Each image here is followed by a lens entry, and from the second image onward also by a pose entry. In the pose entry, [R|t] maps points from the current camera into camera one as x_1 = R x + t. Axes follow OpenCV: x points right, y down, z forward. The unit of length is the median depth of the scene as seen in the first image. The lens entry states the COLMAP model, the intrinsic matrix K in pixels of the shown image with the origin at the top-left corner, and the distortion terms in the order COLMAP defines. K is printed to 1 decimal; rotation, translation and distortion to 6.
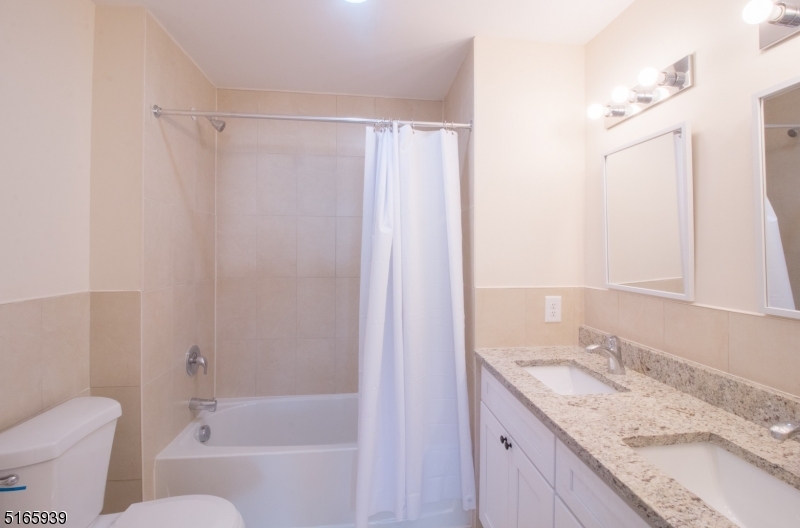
lens RADIAL K [[378.5, 0, 402.6], [0, 378.5, 252.5], [0, 0, 1]] dist [-0.030476, -0.000405]
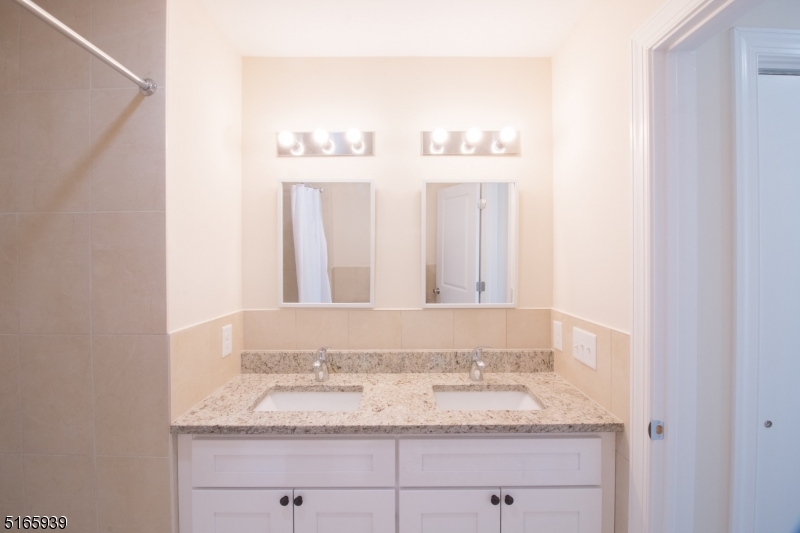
lens RADIAL K [[371.3, 0, 402.3], [0, 371.3, 263.2], [0, 0, 1]] dist [-0.002203, -0.000433]
pose [[0.096203, -0.013272, 0.995273, -0.627502], [0.007390, 0.999893, 0.012619, -0.055728], [-0.995334, 0.006141, 0.096290, 0.768217]]
